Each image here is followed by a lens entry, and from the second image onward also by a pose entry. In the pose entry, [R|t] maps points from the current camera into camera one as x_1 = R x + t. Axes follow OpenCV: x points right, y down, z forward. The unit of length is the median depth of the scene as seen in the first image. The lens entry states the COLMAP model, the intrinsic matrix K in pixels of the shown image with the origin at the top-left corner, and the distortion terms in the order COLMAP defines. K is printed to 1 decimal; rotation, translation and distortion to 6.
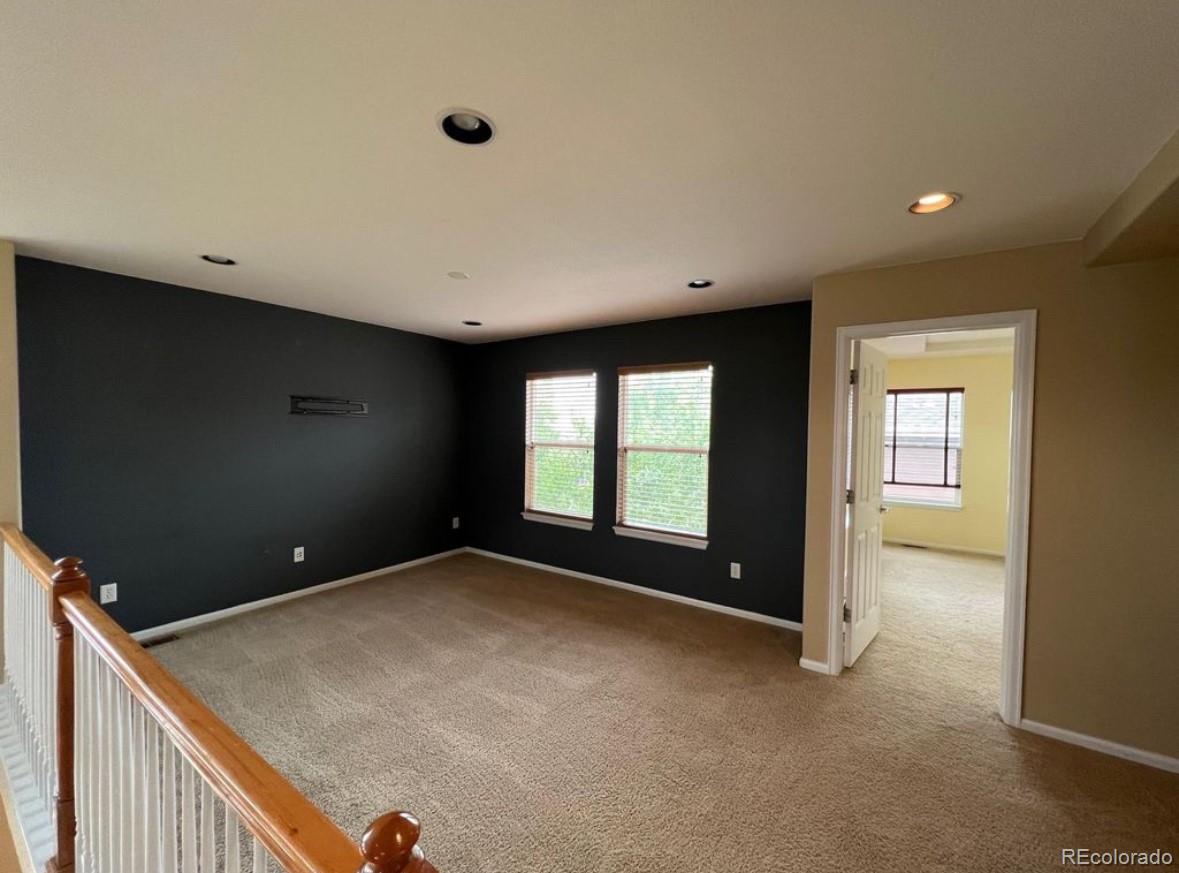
lens RADIAL K [[471.9, 0, 591.3], [0, 471.9, 435.5], [0, 0, 1]] dist [-0.001414, 0.000072]
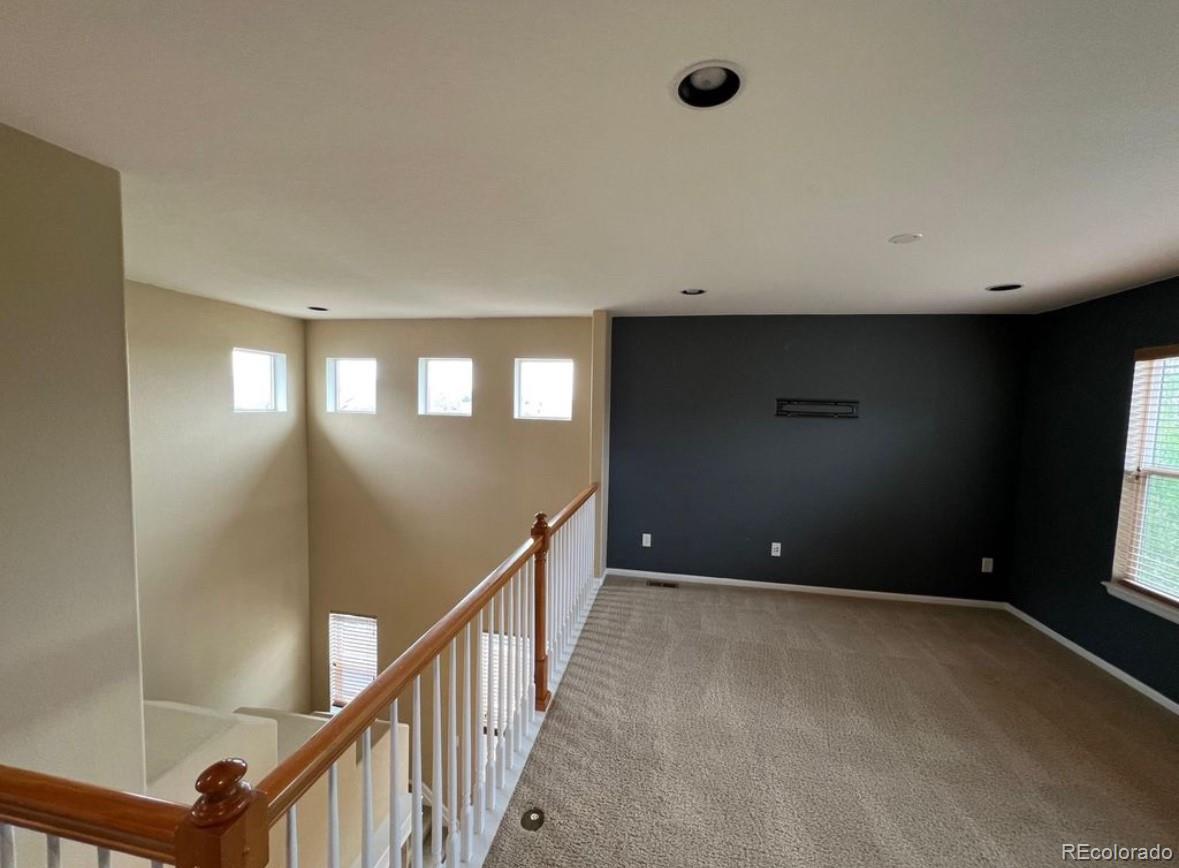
lens RADIAL K [[471.9, 0, 590.8], [0, 471.9, 435.8], [0, 0, 1]] dist [-0.001414, 0.000072]
pose [[0.409126, 0.054252, -0.910864, 0.172414], [-0.039087, 0.998357, 0.041906, -0.032224], [0.911640, 0.018458, 0.410574, 0.201652]]
